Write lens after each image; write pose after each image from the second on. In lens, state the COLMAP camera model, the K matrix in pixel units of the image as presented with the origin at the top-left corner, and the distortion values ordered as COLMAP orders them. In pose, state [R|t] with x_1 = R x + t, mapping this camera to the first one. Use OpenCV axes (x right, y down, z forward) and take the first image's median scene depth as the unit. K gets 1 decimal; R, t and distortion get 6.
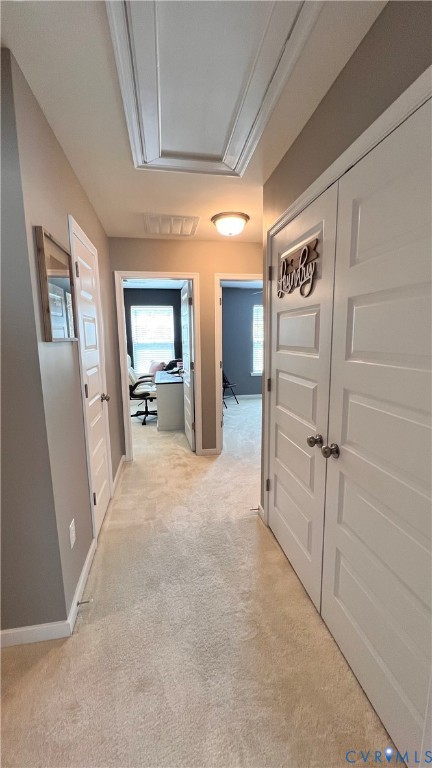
lens RADIAL K [[306.9, 0, 218.1], [0, 306.9, 383.1], [0, 0, 1]] dist [-0.003448, 0.000622]
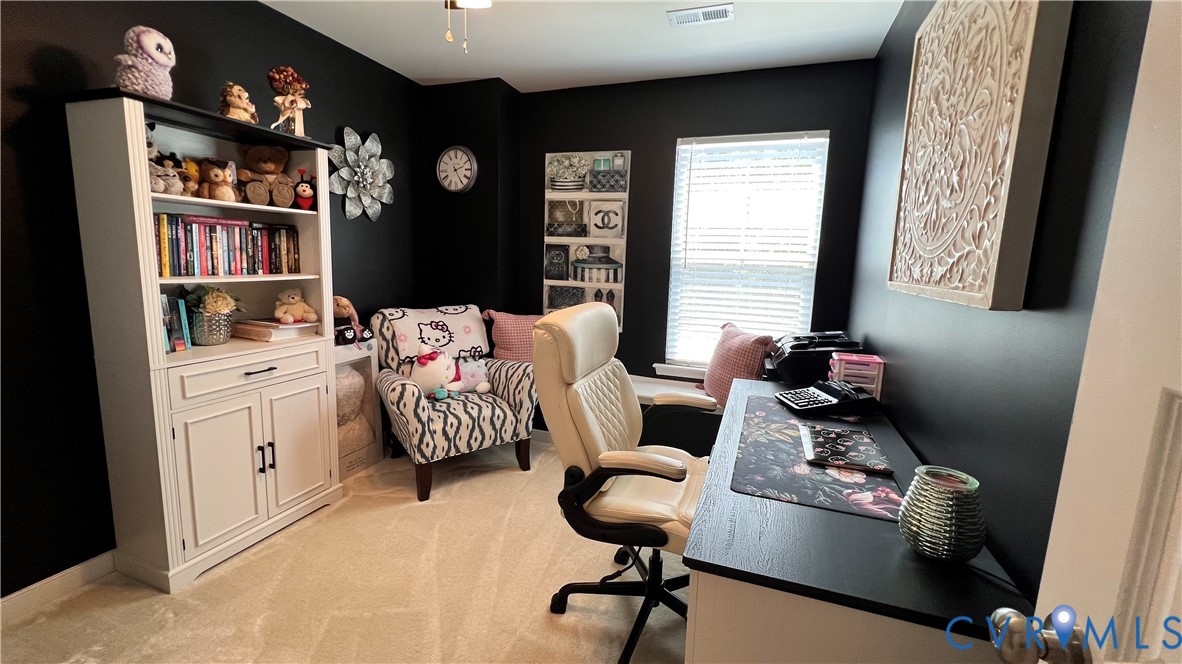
lens RADIAL K [[472.3, 0, 592.5], [0, 472.3, 326.0], [0, 0, 1]] dist [-0.003448, 0.000622]
pose [[0.865797, 0.113250, -0.487412, -0.143546], [-0.123528, 0.992279, 0.011130, -0.082680], [0.484909, 0.050572, 0.873101, 0.740101]]
